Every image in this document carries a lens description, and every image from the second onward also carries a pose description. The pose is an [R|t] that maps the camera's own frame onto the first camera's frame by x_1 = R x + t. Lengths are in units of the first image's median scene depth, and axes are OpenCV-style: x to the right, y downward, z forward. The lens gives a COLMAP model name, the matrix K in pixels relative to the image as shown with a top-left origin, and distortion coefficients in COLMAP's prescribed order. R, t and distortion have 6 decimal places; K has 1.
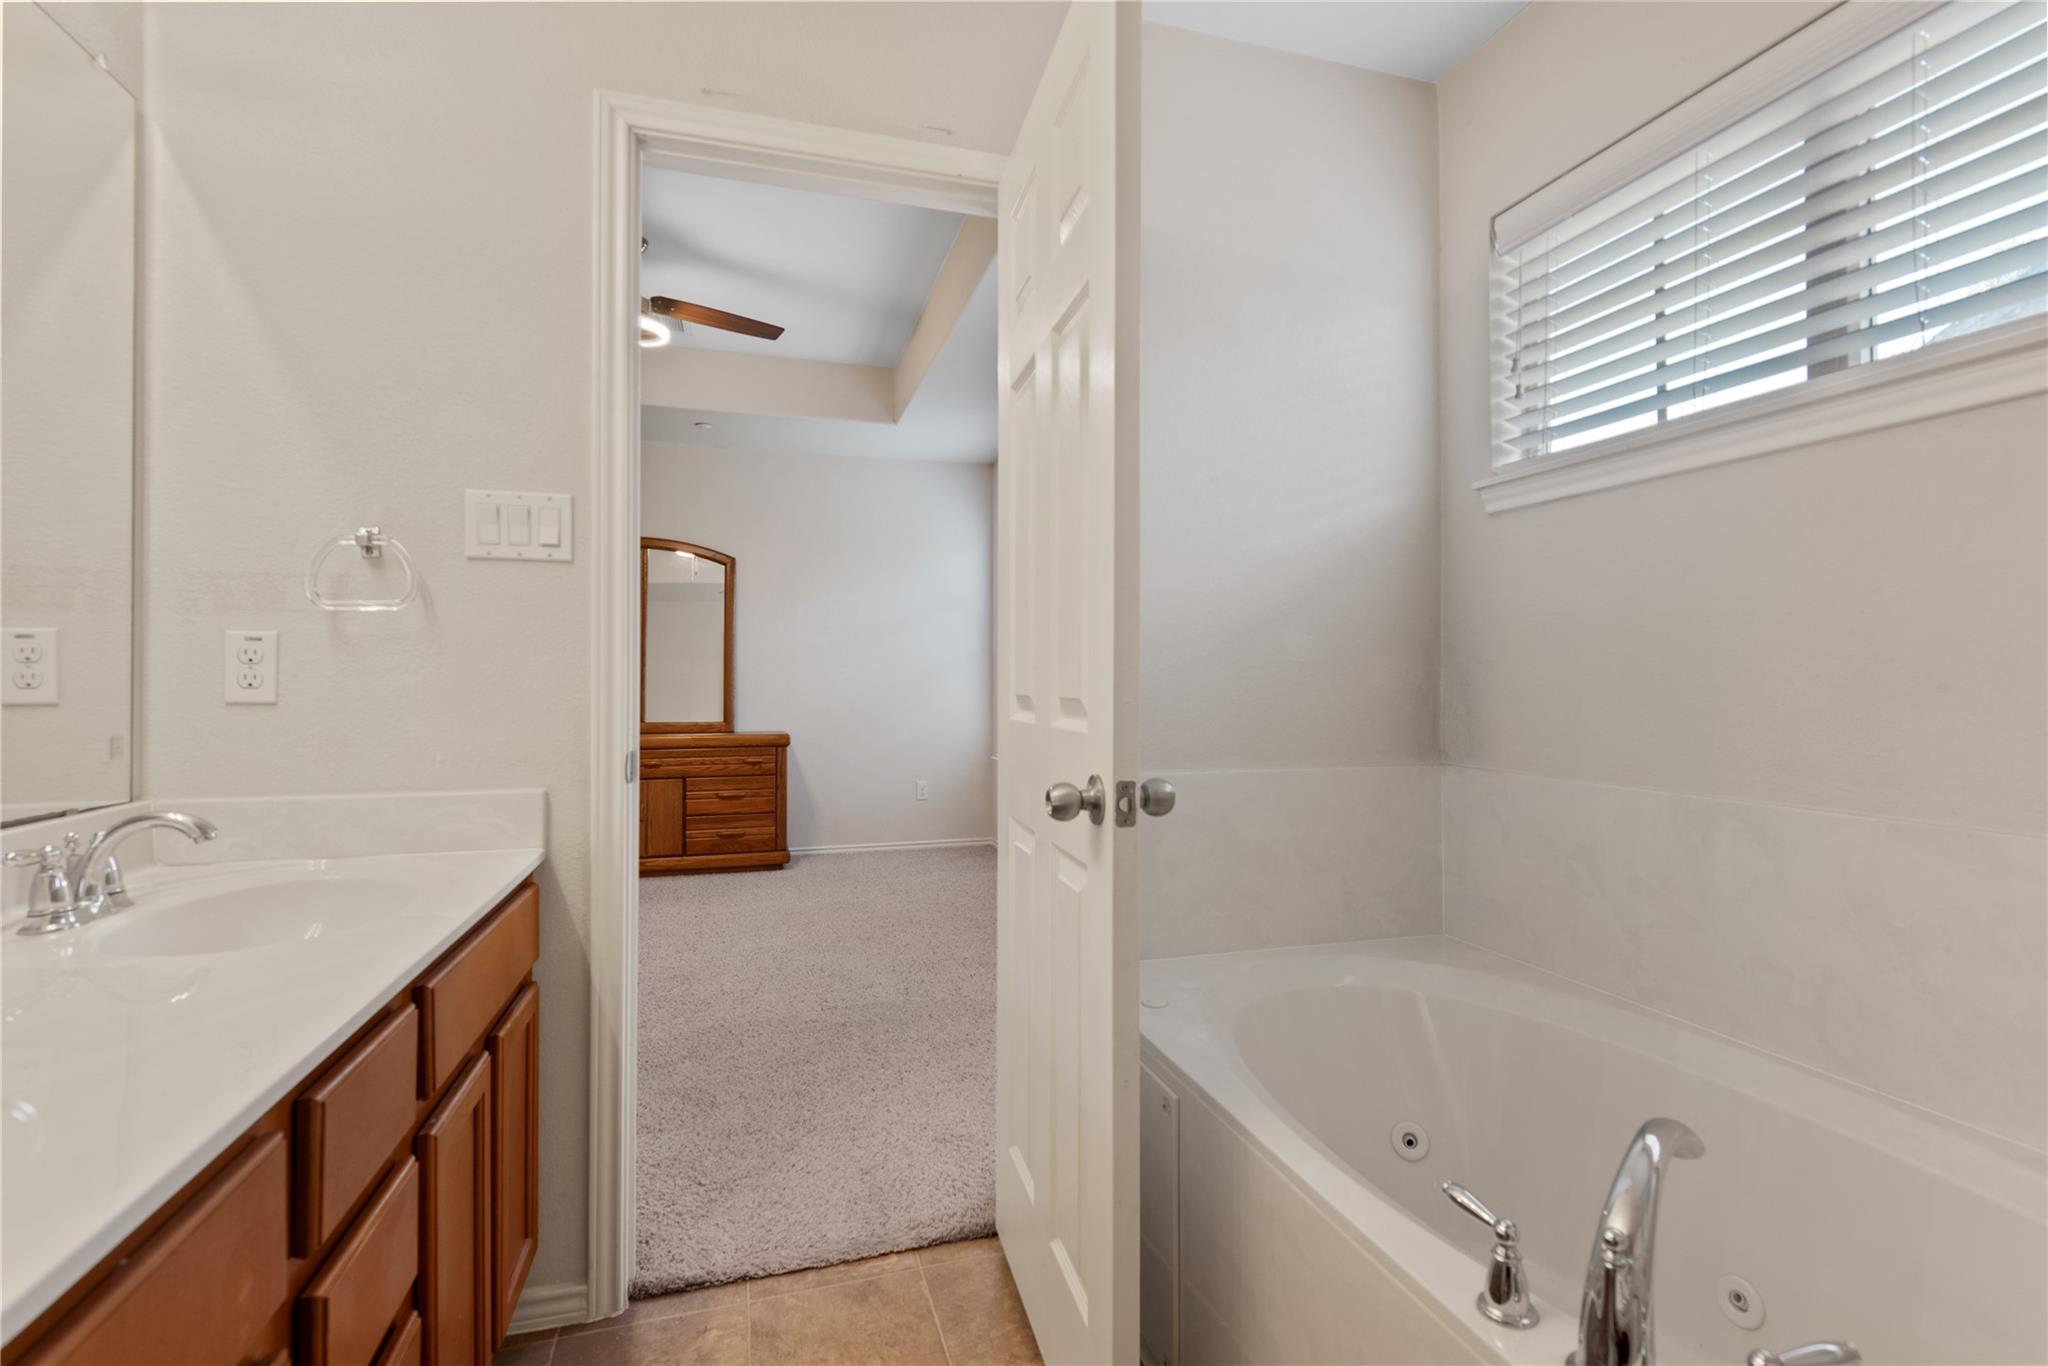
lens RADIAL K [[945.8, 0, 1022.8], [0, 945.8, 672.9], [0, 0, 1]] dist [0.010134, -0.005370]
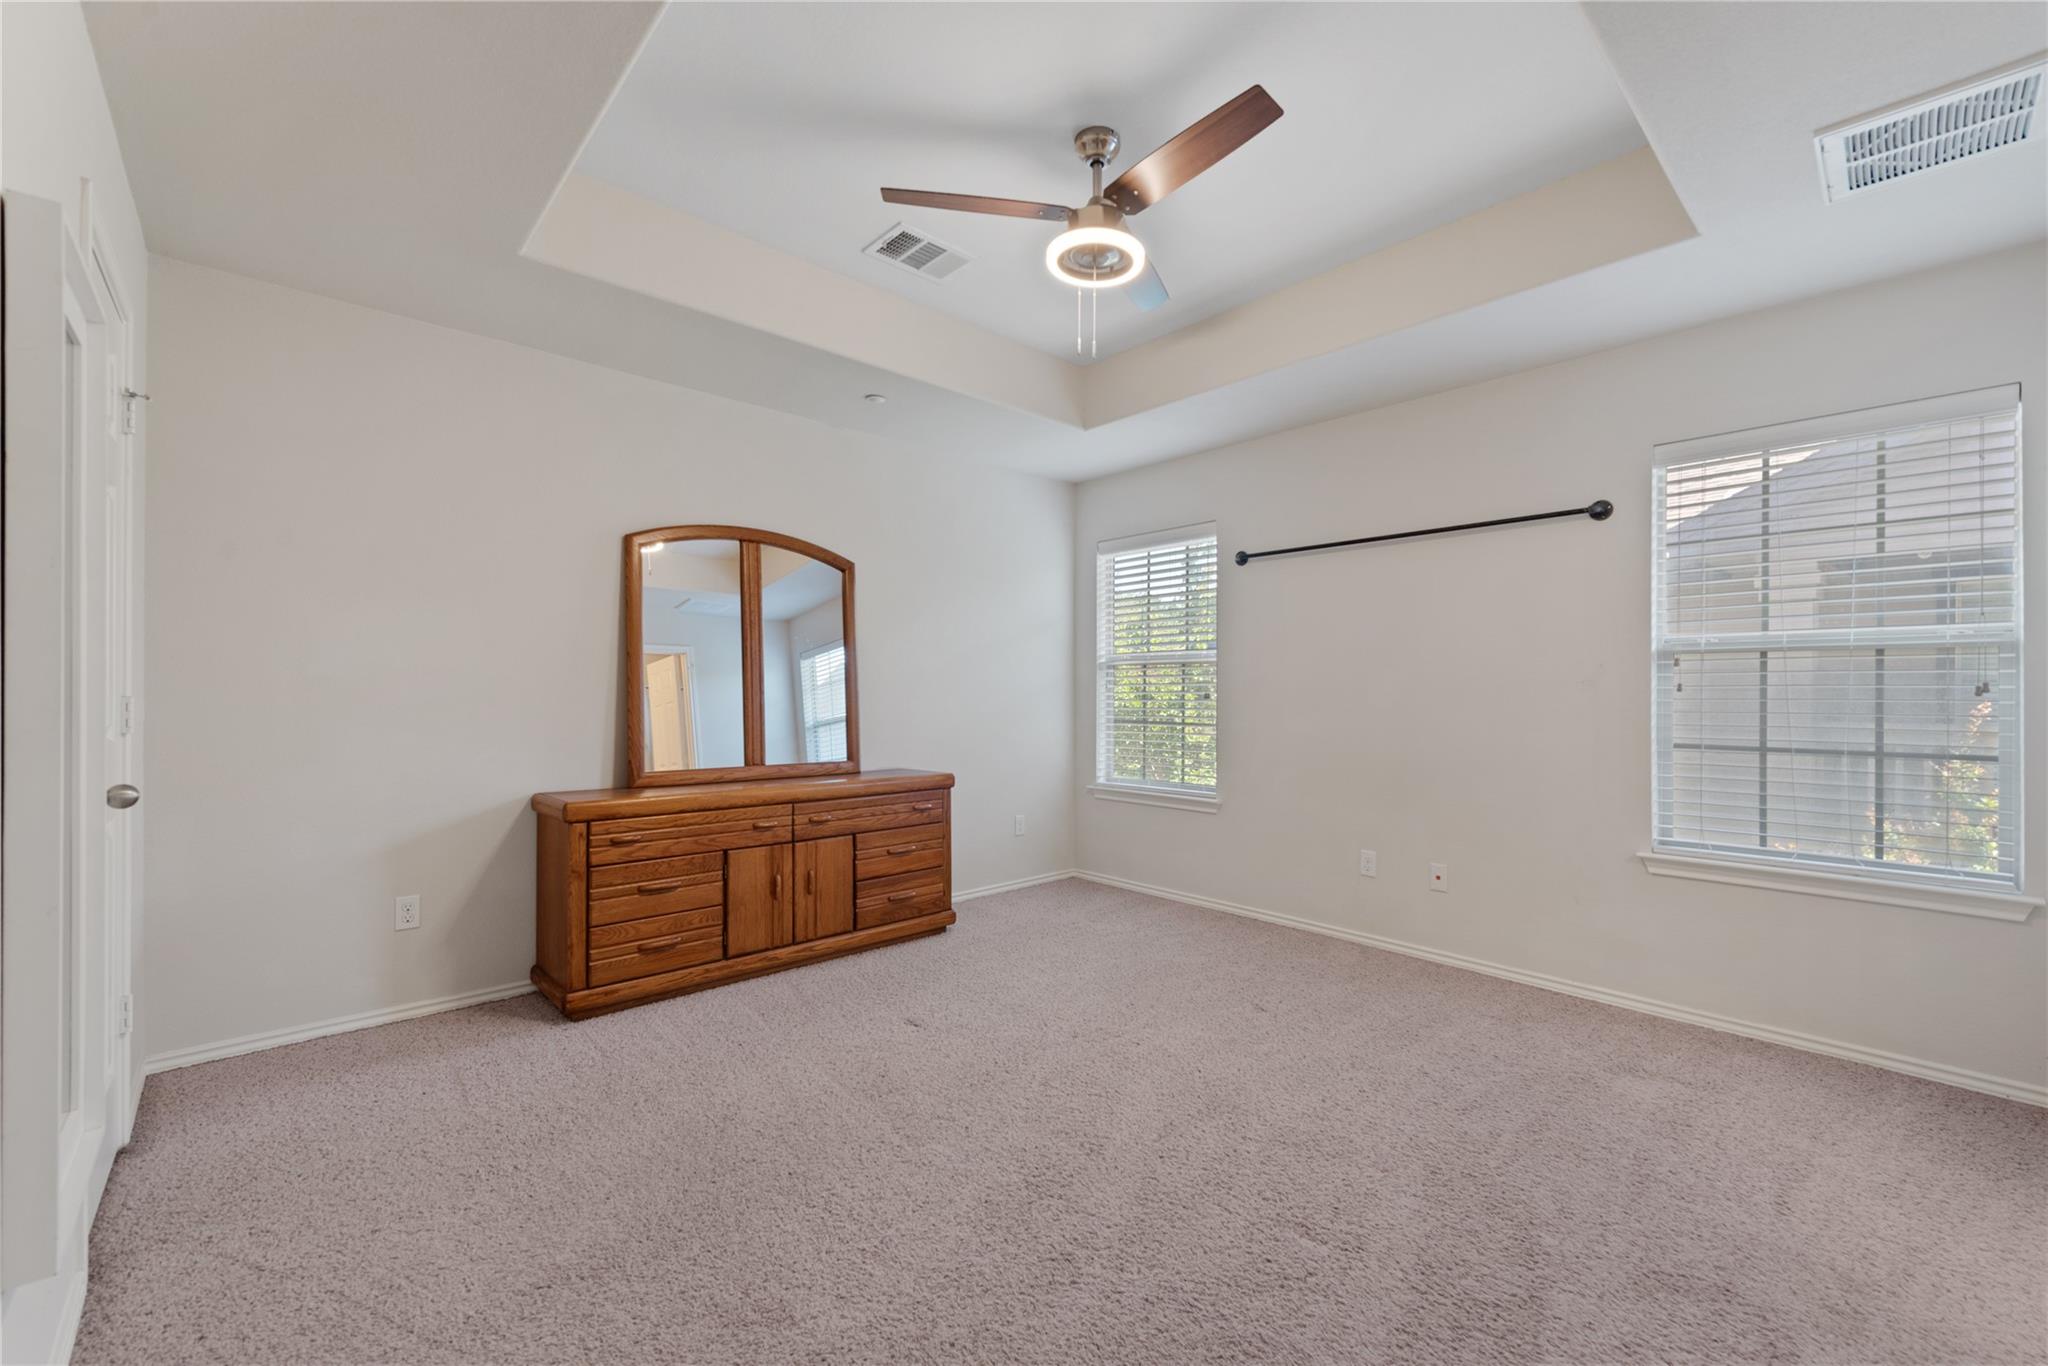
lens RADIAL K [[832.7, 0, 1036.9], [0, 832.7, 687.3], [0, 0, 1]] dist [0.009138, -0.001290]
pose [[0.900215, 0.004086, 0.435426, -0.516408], [-0.004361, 0.999990, -0.000367, -0.013691], [-0.435424, -0.001568, 0.900224, 0.291739]]
